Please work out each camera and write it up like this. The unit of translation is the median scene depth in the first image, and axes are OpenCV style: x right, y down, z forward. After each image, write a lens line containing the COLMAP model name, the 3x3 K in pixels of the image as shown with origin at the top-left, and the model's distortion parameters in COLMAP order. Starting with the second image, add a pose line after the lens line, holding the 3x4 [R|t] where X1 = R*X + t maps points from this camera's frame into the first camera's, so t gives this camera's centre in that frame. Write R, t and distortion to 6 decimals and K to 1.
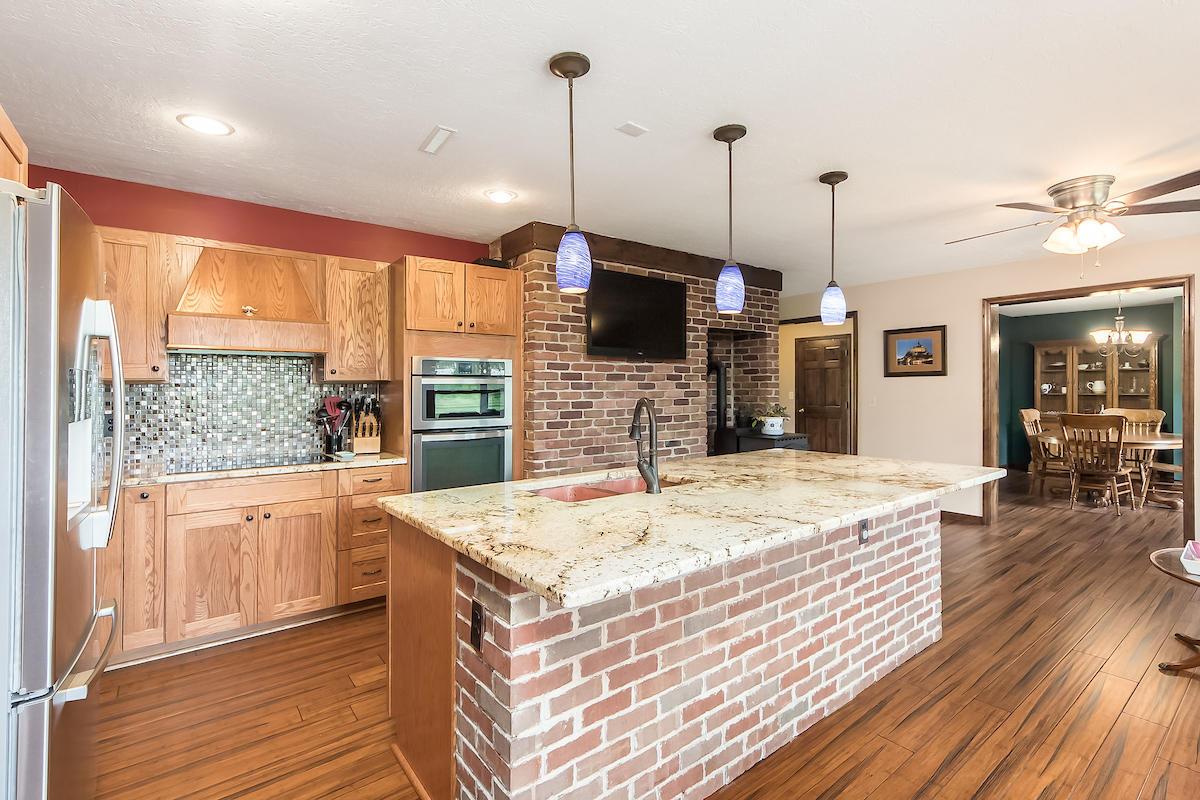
lens RADIAL K [[543.6, 0, 600.5], [0, 543.6, 384.2], [0, 0, 1]] dist [0.000018, 0.000318]
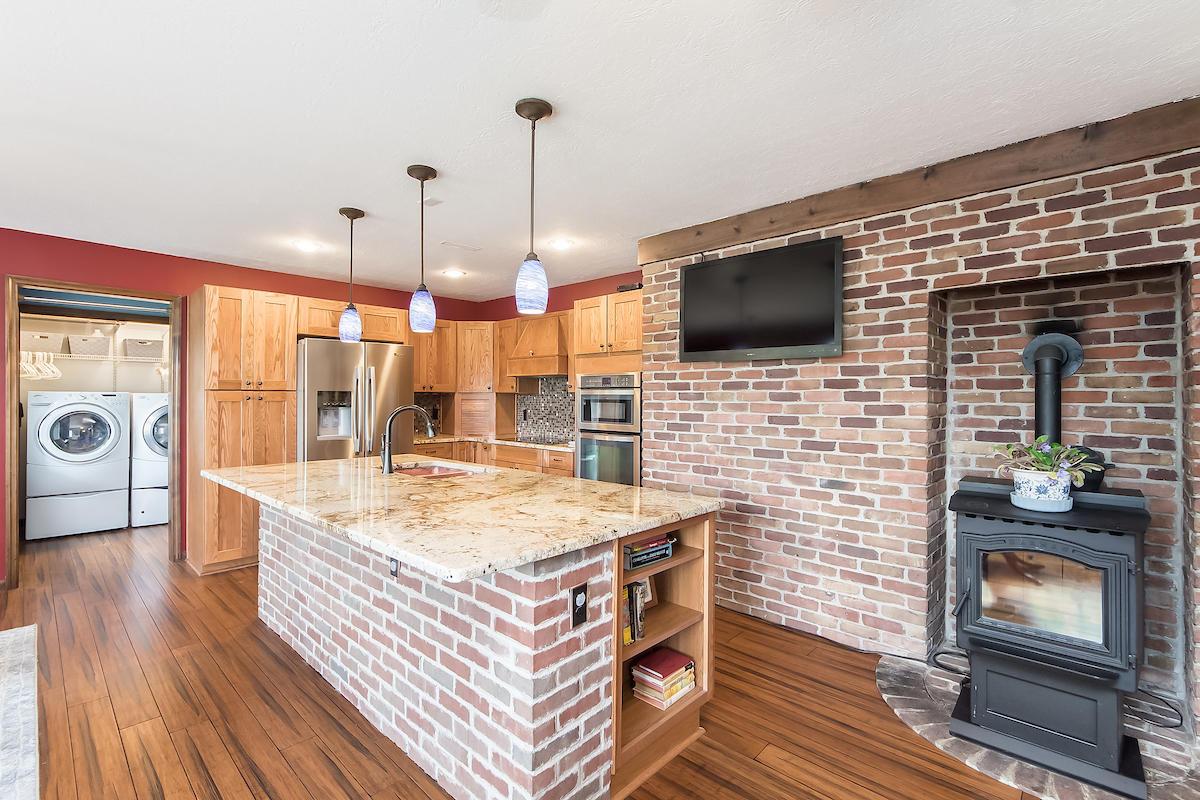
lens RADIAL K [[530.8, 0, 597.3], [0, 530.8, 392.8], [0, 0, 1]] dist [0.000771, -0.000004]
pose [[0.168467, -0.004743, -0.985696, 0.917809], [0.000876, 0.999989, -0.004662, 0.001313], [0.985707, -0.000078, 0.168469, 0.779679]]
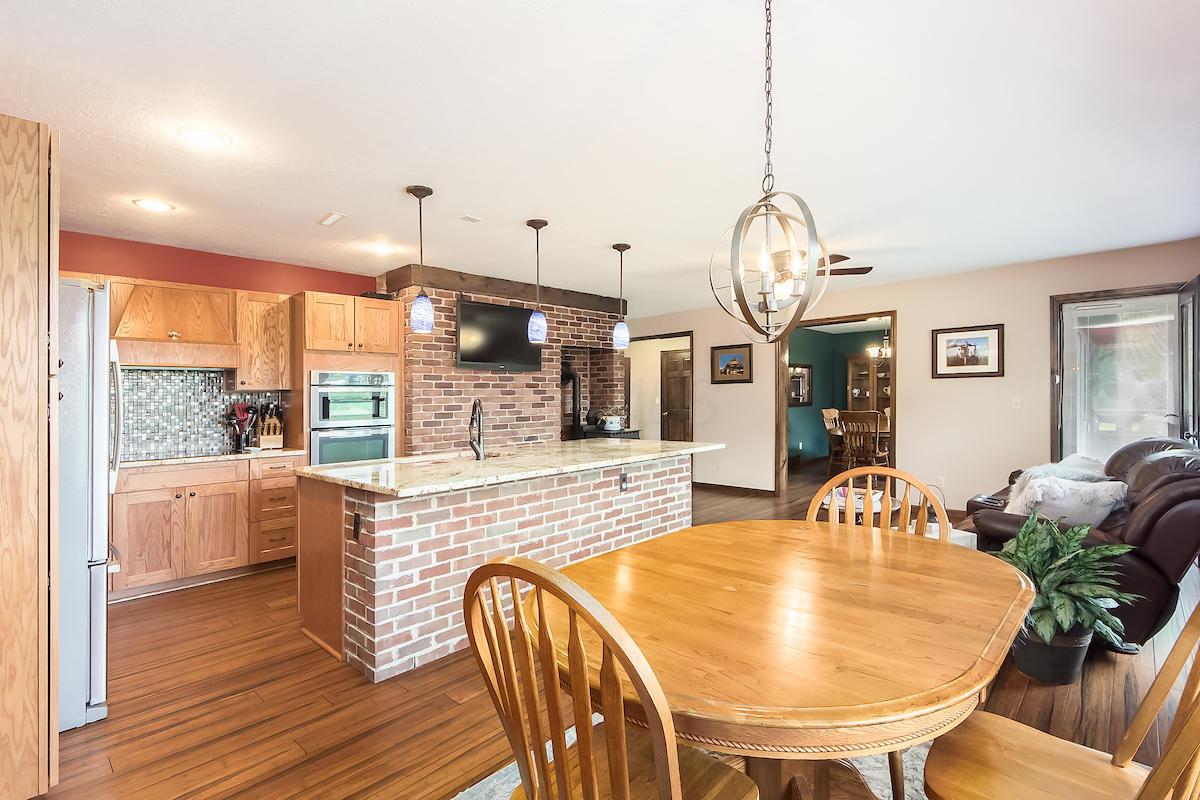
lens RADIAL K [[560.3, 0, 598.5], [0, 560.3, 385.1], [0, 0, 1]] dist [0.001110, -0.000315]
pose [[0.987888, -0.006837, 0.155019, 0.111002], [0.009016, 0.999870, -0.013357, 0.006470], [-0.154908, 0.014593, 0.987821, -0.382662]]
